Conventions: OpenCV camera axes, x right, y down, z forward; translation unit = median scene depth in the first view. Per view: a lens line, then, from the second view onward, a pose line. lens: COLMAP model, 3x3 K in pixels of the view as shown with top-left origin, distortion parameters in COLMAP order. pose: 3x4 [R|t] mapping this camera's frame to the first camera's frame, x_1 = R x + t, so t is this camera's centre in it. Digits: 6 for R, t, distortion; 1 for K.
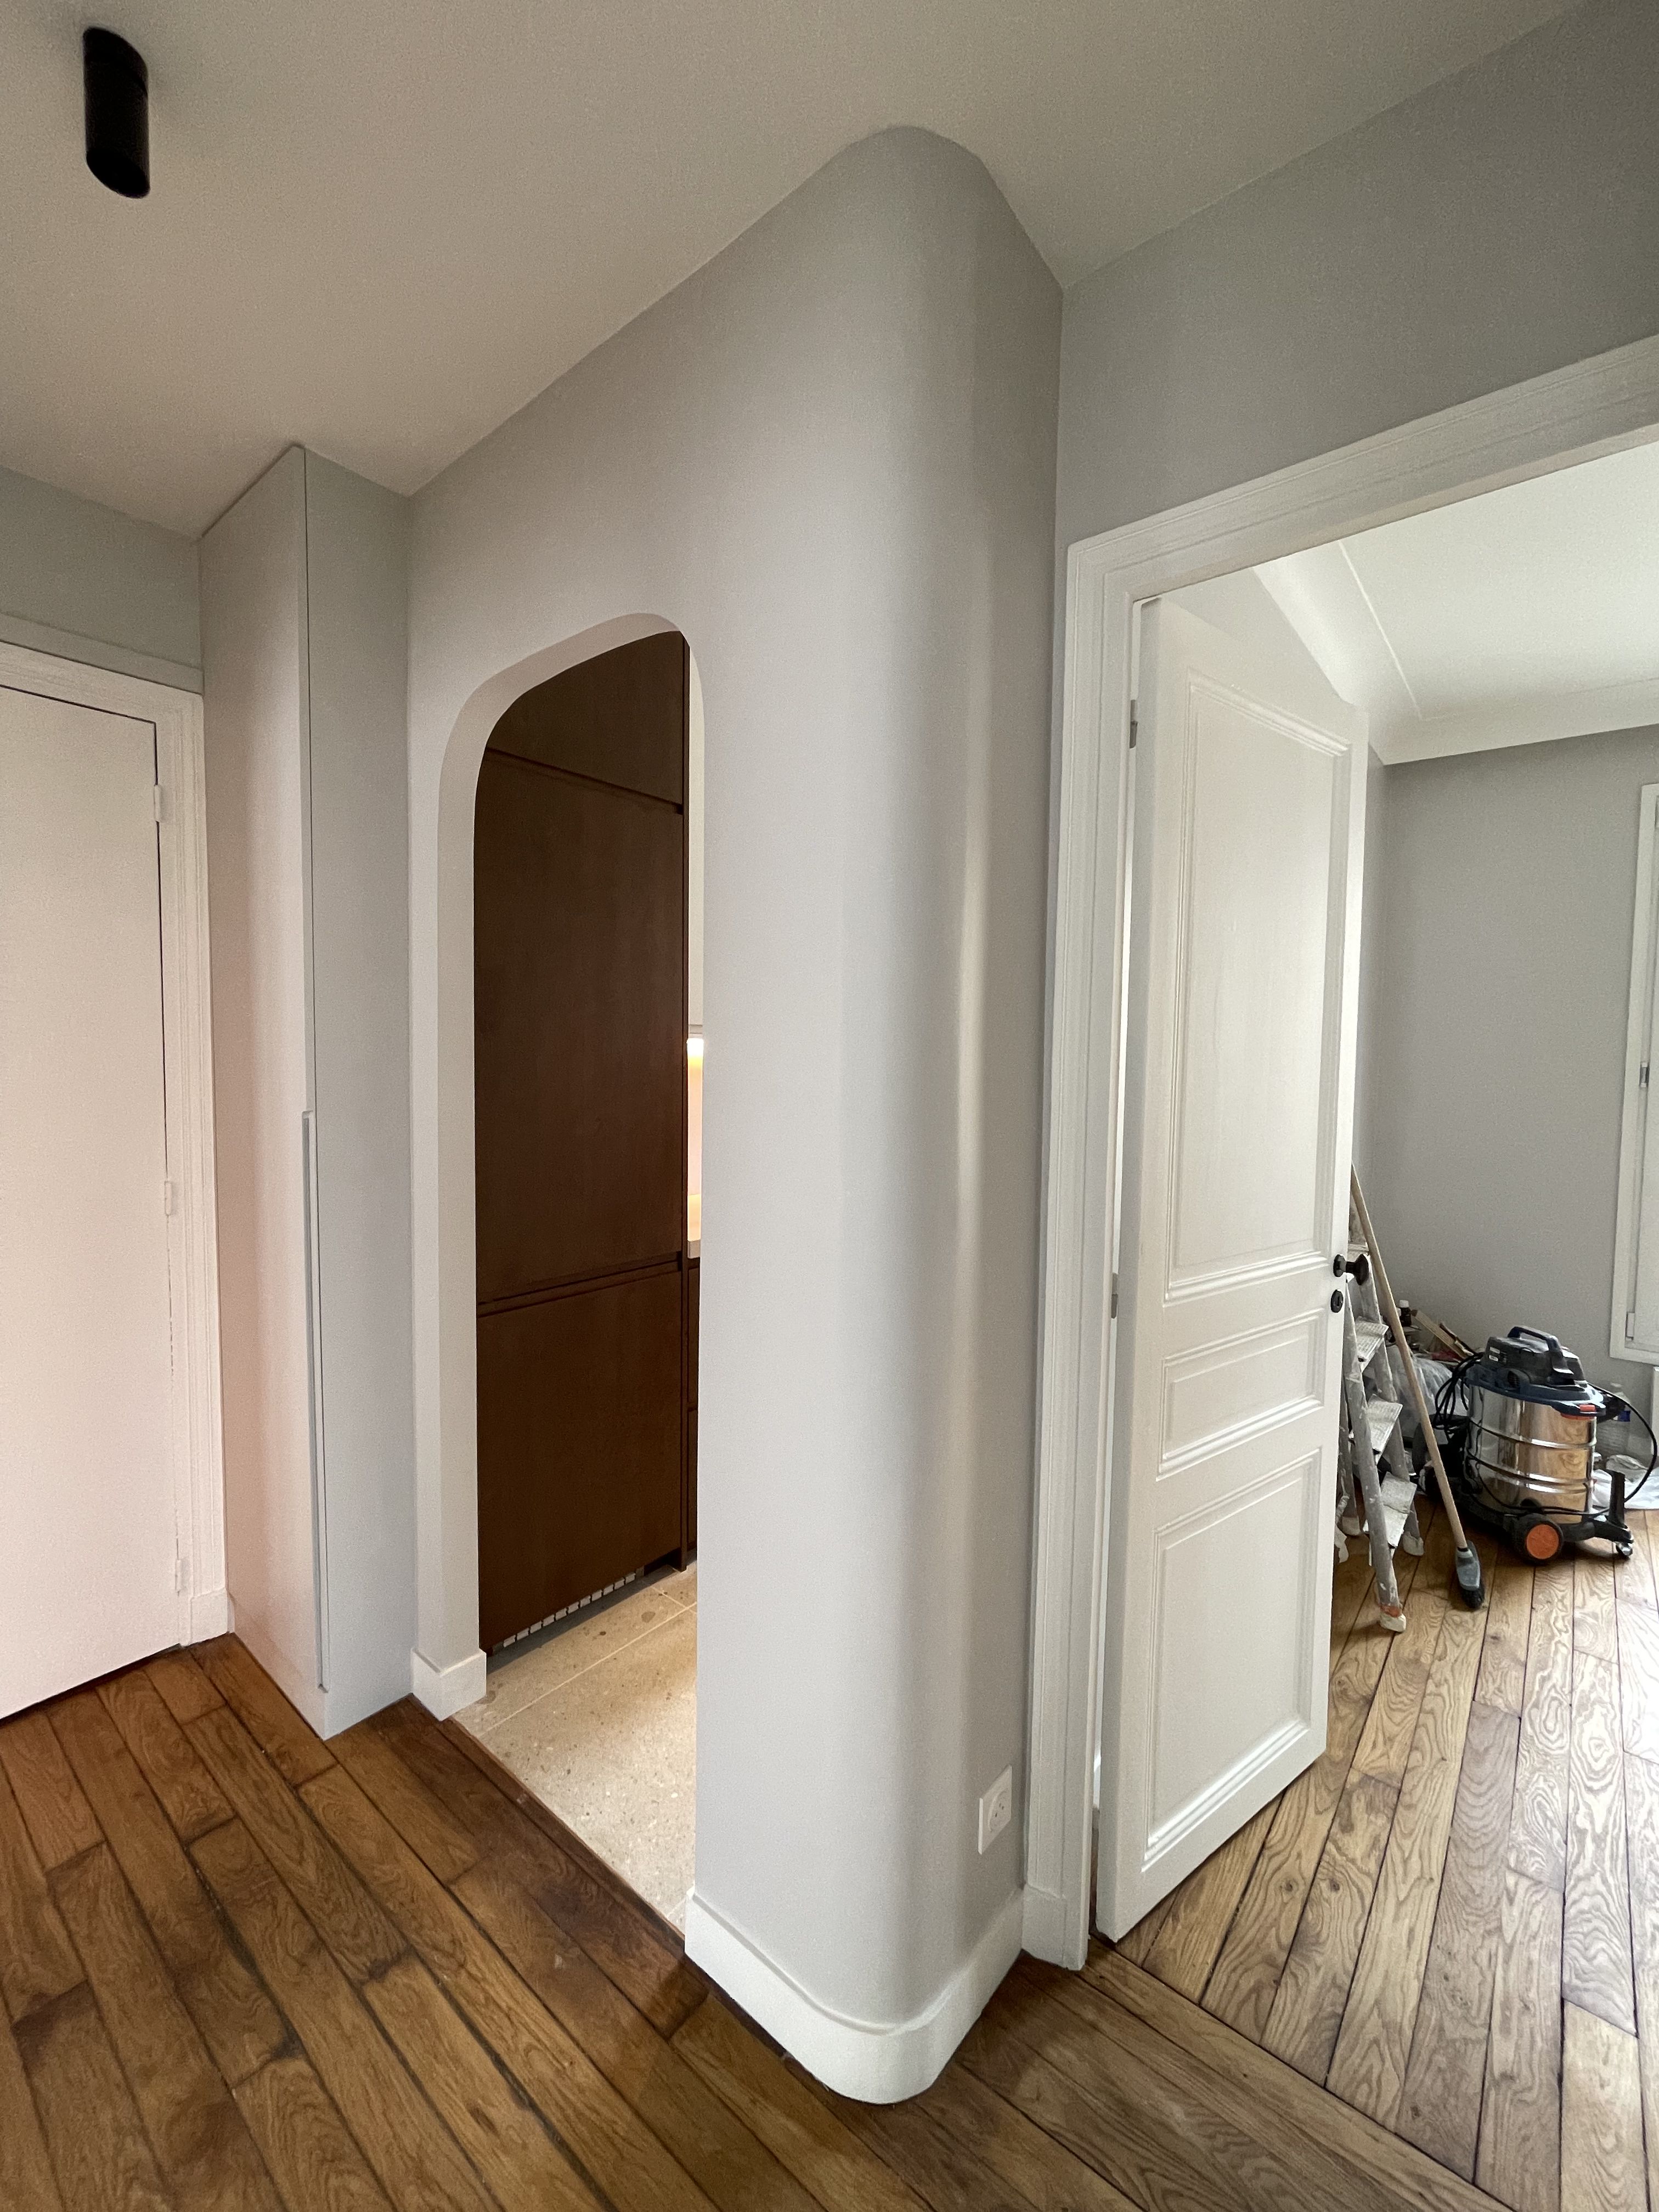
lens RADIAL K [[883.5, 0, 840.4], [0, 883.5, 1099.9], [0, 0, 1]] dist [0.002016, -0.002834]
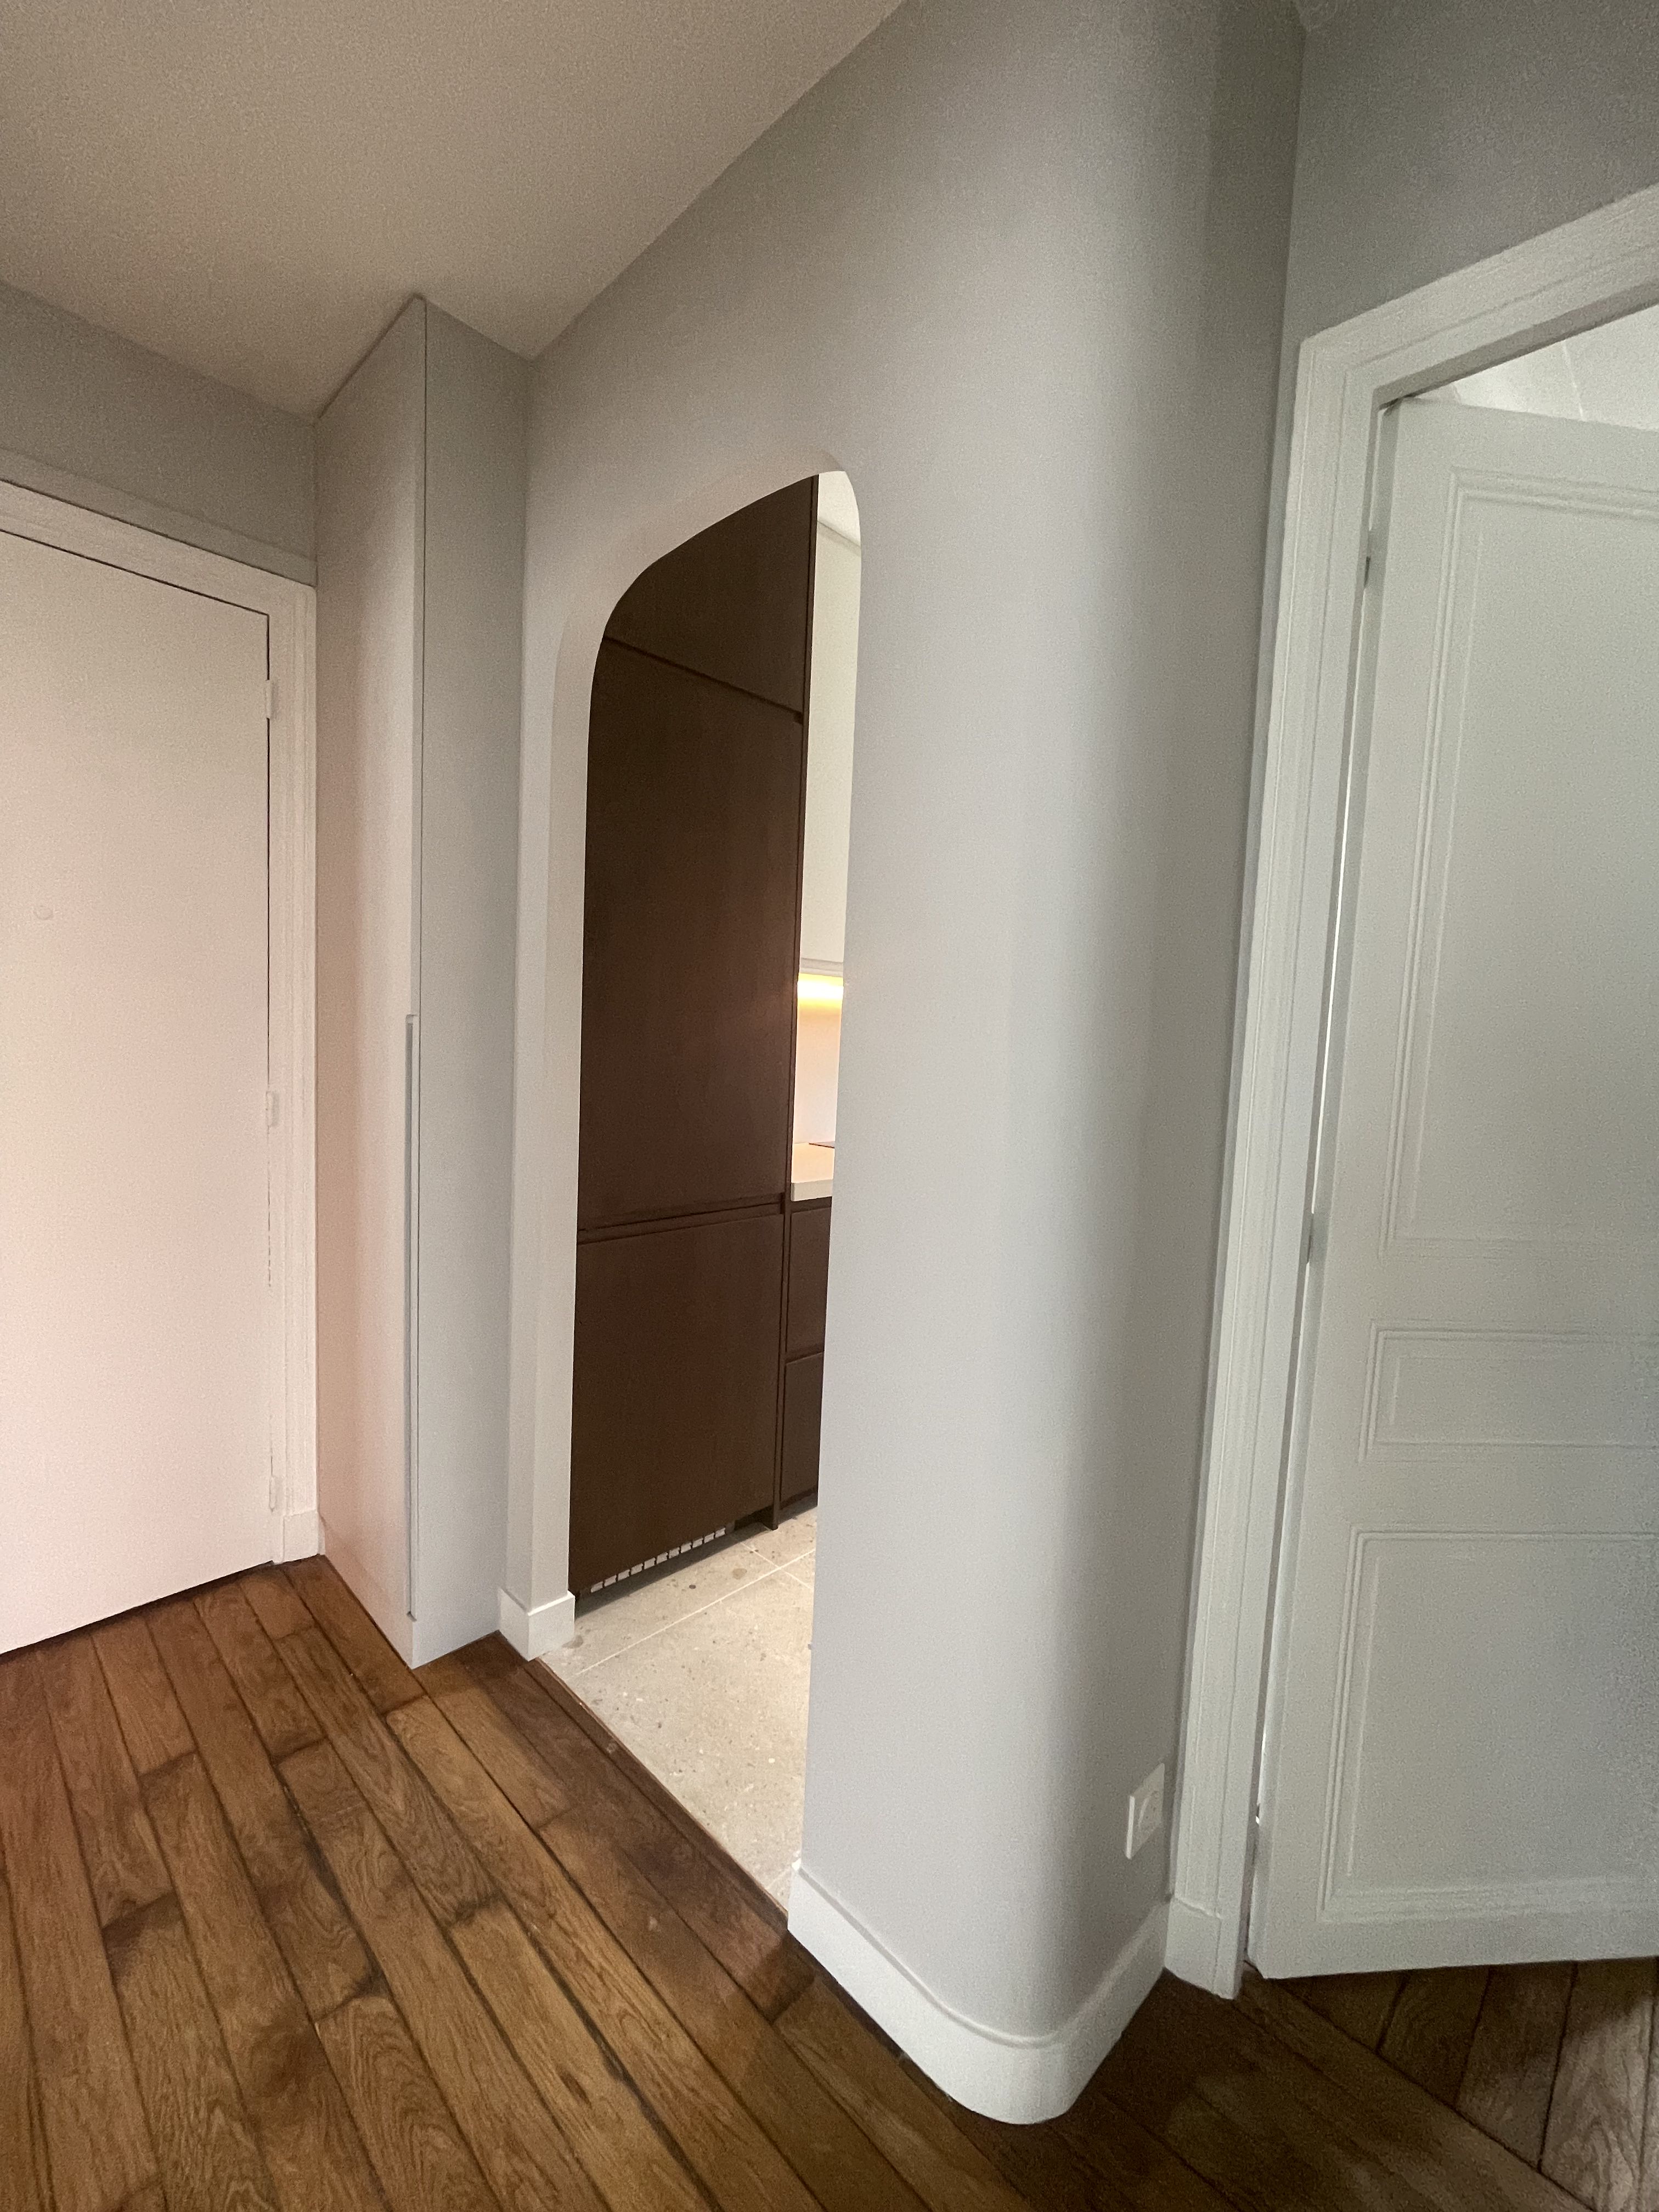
lens RADIAL K [[883.5, 0, 833.8], [0, 883.5, 1111.6], [0, 0, 1]] dist [0.002016, -0.002834]
pose [[0.995911, 0.036872, -0.082472, -0.070495], [-0.035021, 0.999103, 0.023786, 0.079316], [0.083275, -0.020801, 0.996309, 0.091412]]
